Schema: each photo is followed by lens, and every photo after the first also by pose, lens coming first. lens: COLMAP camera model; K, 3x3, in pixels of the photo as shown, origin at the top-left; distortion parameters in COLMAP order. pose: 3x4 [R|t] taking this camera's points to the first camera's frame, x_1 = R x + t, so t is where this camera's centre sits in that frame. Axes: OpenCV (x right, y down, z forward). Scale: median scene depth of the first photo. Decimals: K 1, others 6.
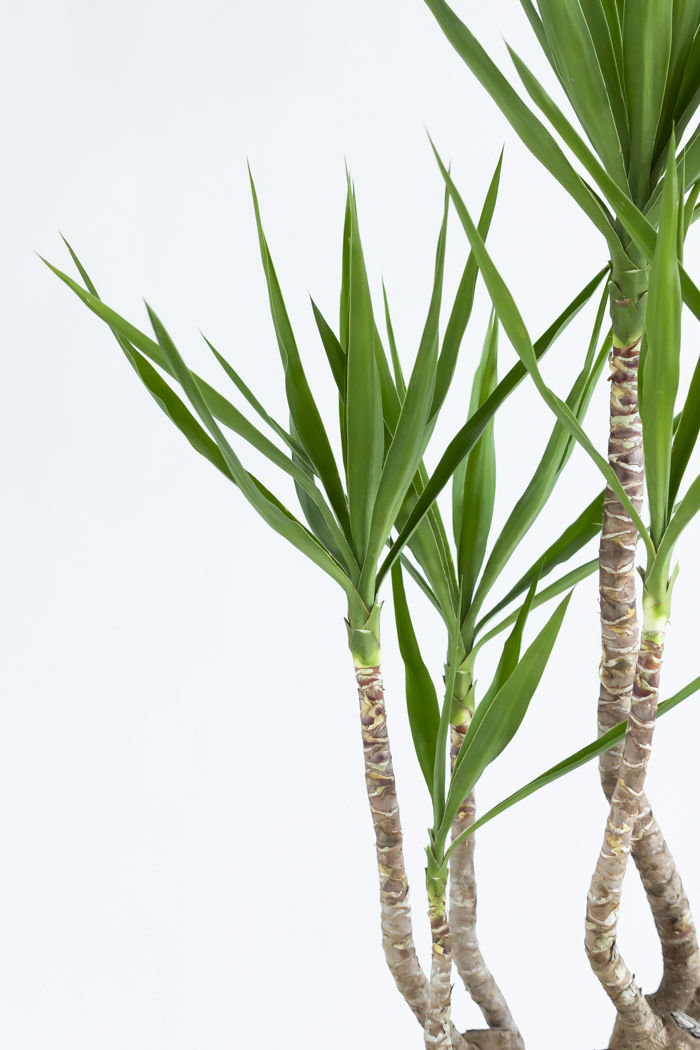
lens RADIAL K [[2555.8, 0, 343.5], [0, 2555.8, 555.1], [0, 0, 1]] dist [-0.056462, 0.000000]
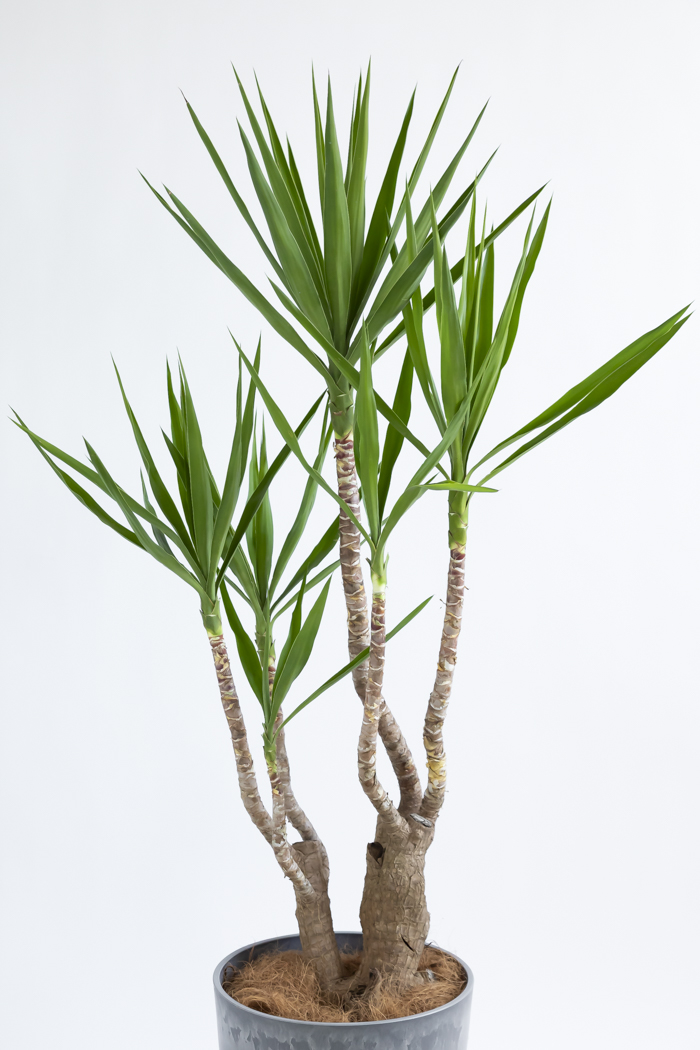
lens RADIAL K [[1829.9, 0, 357.7], [0, 1829.9, 519.9], [0, 0, 1]] dist [0.080614, 0.000000]
pose [[0.983080, -0.106787, 0.148832, -0.073020], [0.114216, 0.992556, -0.042271, 0.029205], [-0.143210, 0.058555, 0.987959, -0.249714]]
